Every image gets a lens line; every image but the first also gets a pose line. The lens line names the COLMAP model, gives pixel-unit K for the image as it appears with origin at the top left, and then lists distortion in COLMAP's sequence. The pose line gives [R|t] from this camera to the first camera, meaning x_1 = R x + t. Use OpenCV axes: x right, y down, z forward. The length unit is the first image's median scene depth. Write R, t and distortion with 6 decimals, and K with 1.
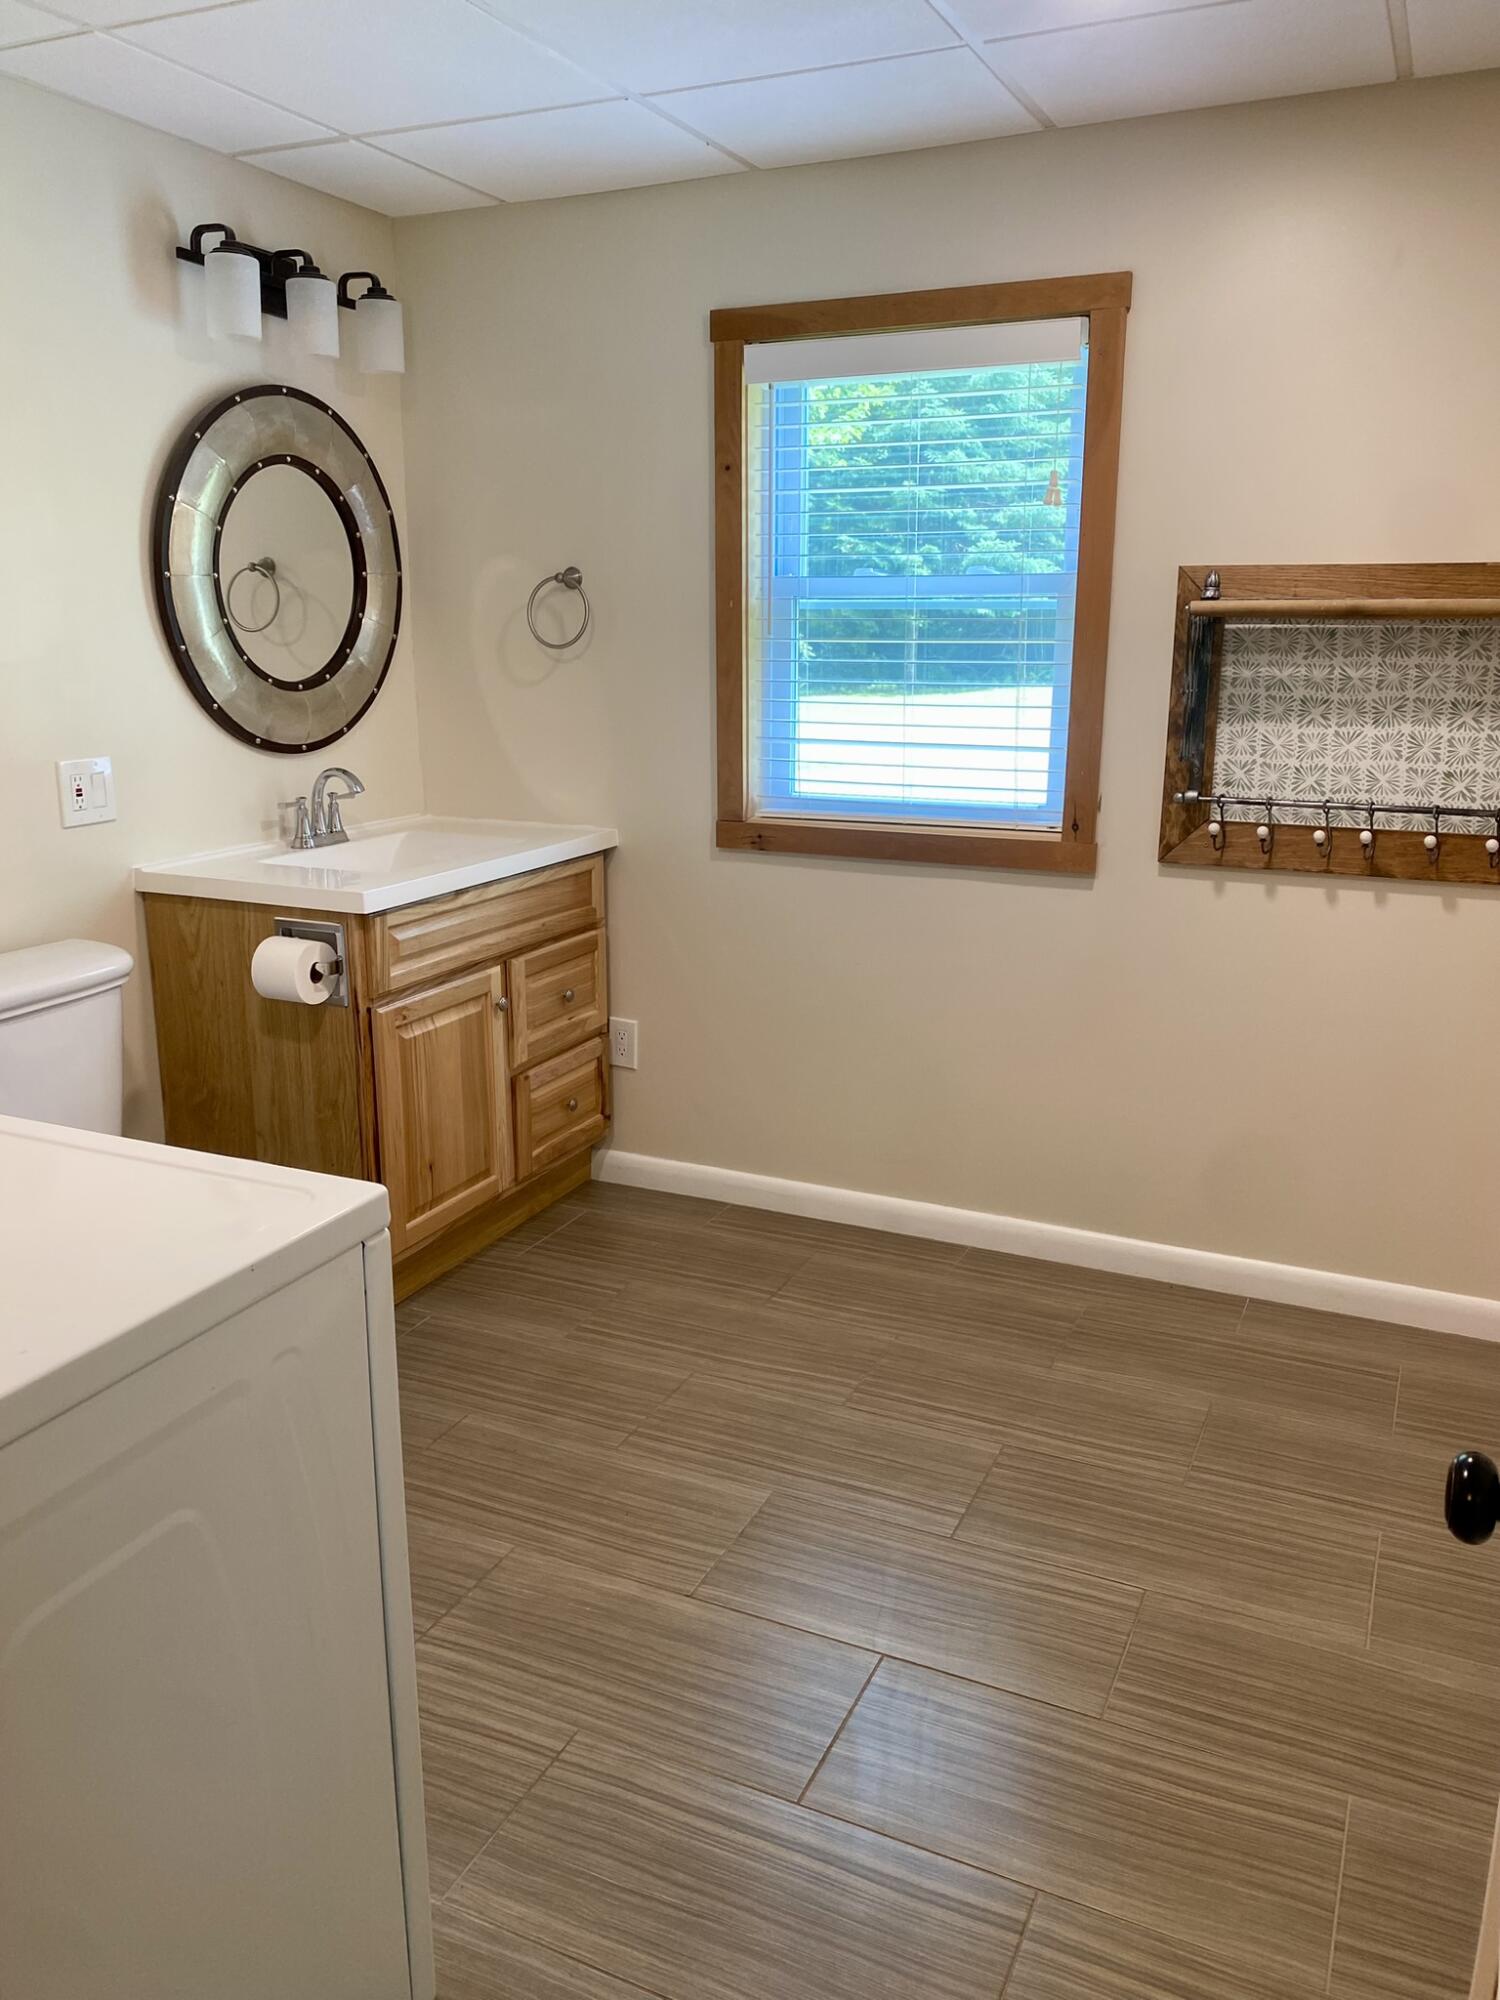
lens RADIAL K [[1525.7, 0, 750.0], [0, 1525.7, 1000.0], [0, 0, 1]] dist [-0.008913, -0.005815]
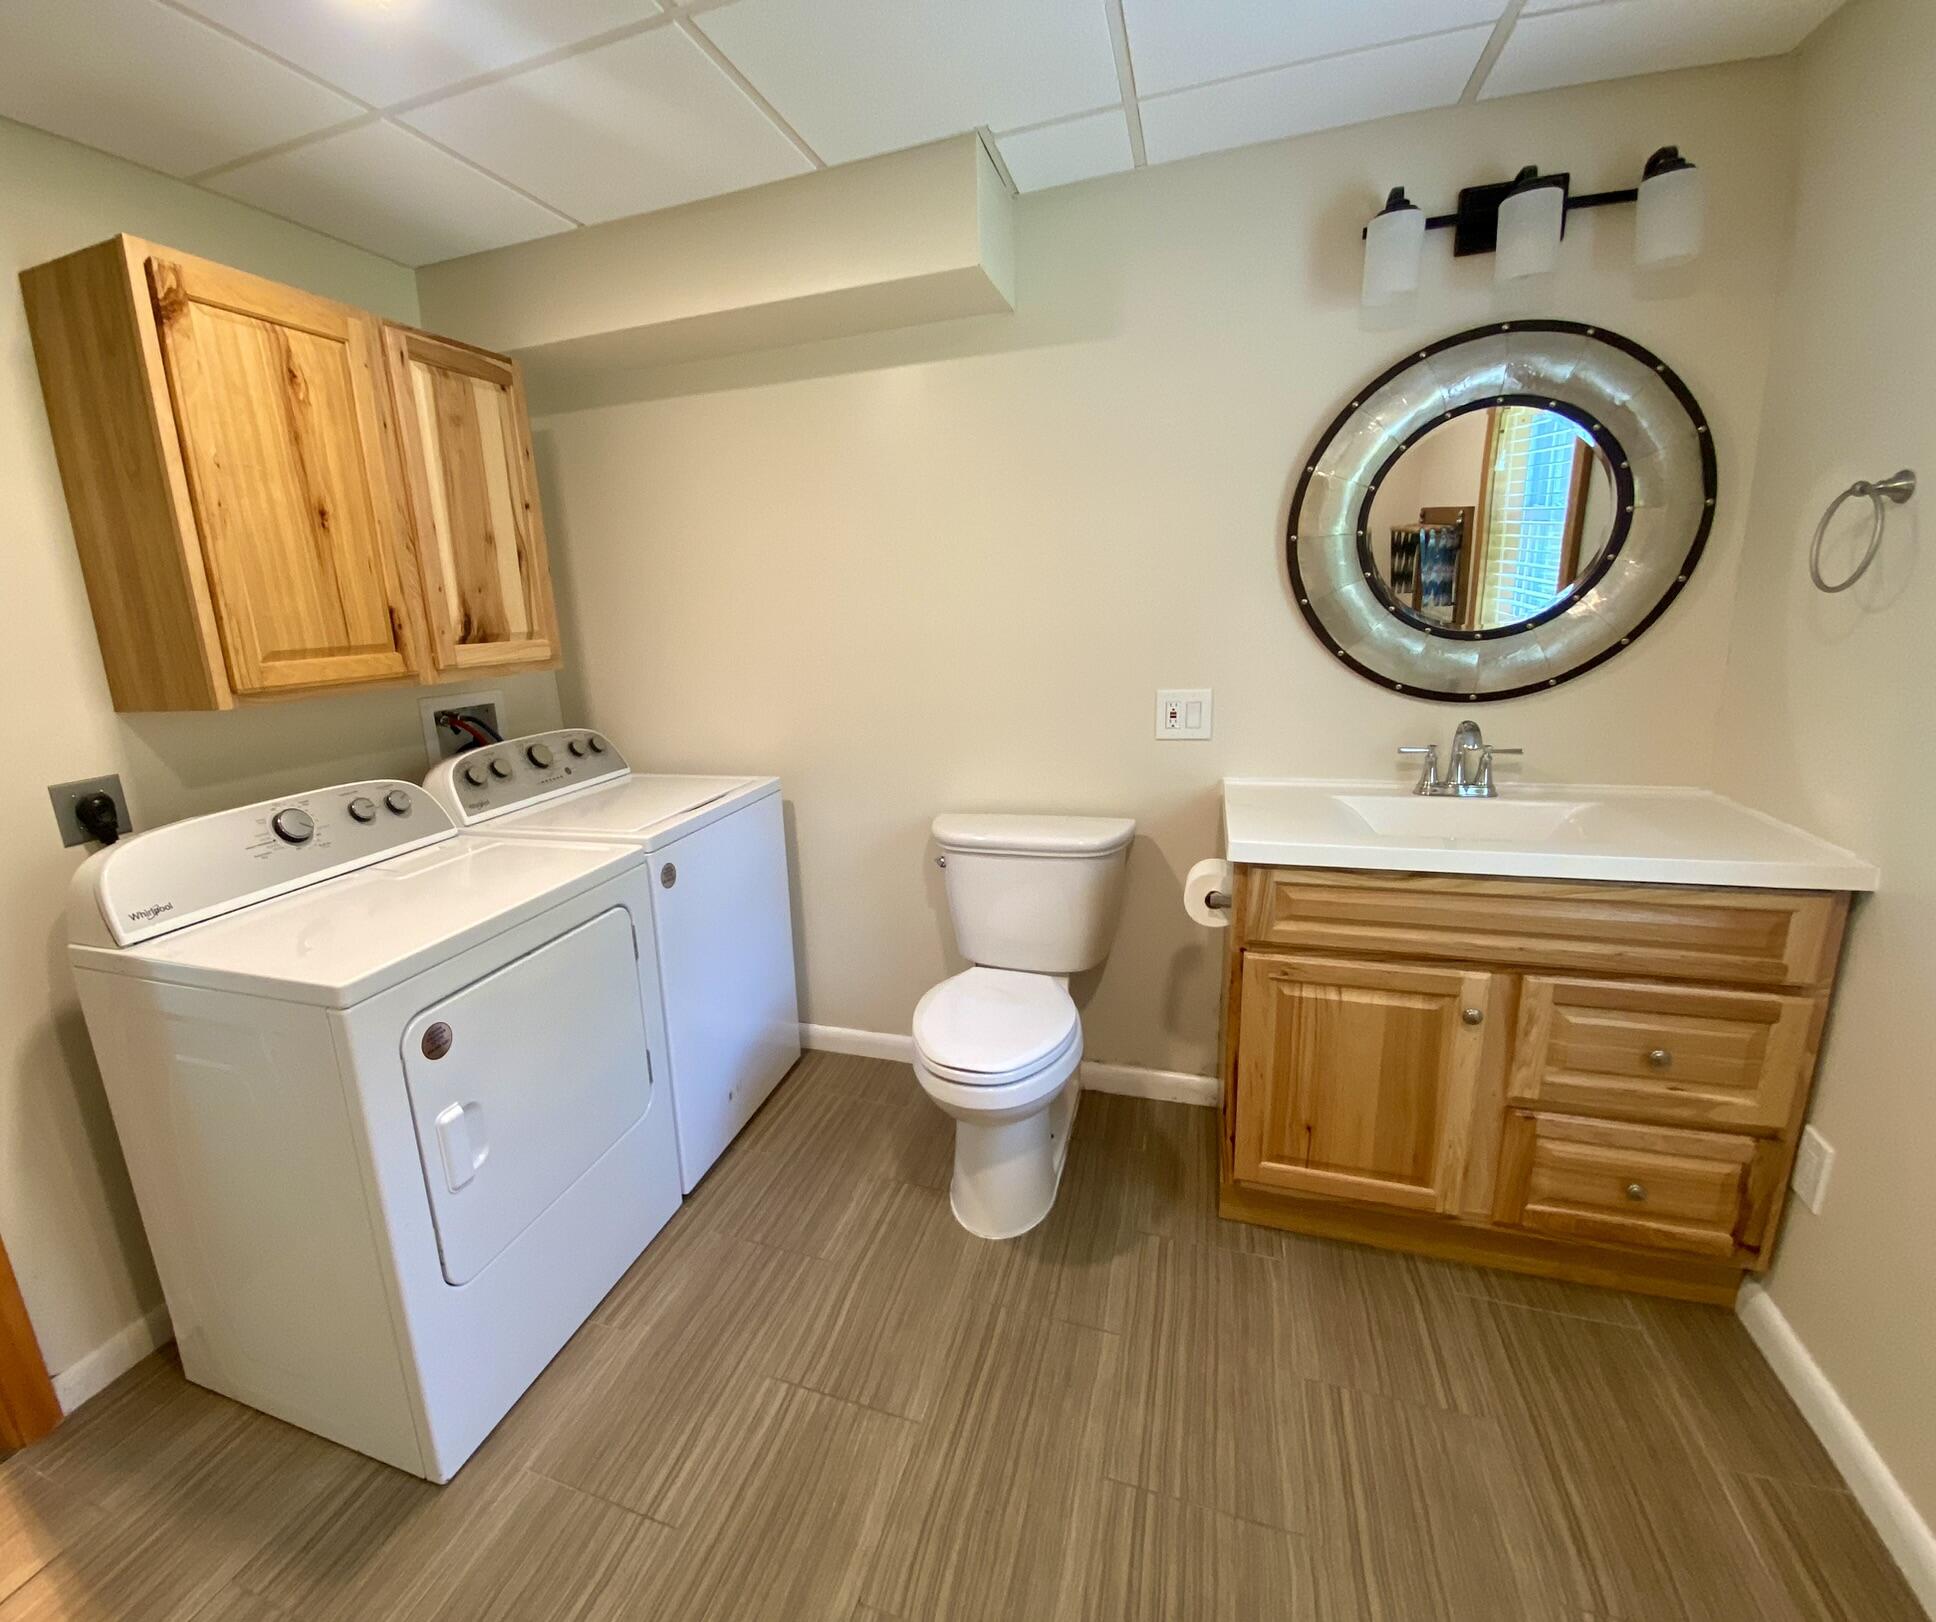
lens RADIAL K [[931.2, 0, 968.0], [0, 931.2, 811.0], [0, 0, 1]] dist [-0.004047, -0.001517]
pose [[0.058068, 0.217630, -0.974303, 0.295584], [-0.190174, 0.960489, 0.203210, -0.155439], [0.980032, 0.173487, 0.097161, 0.634306]]
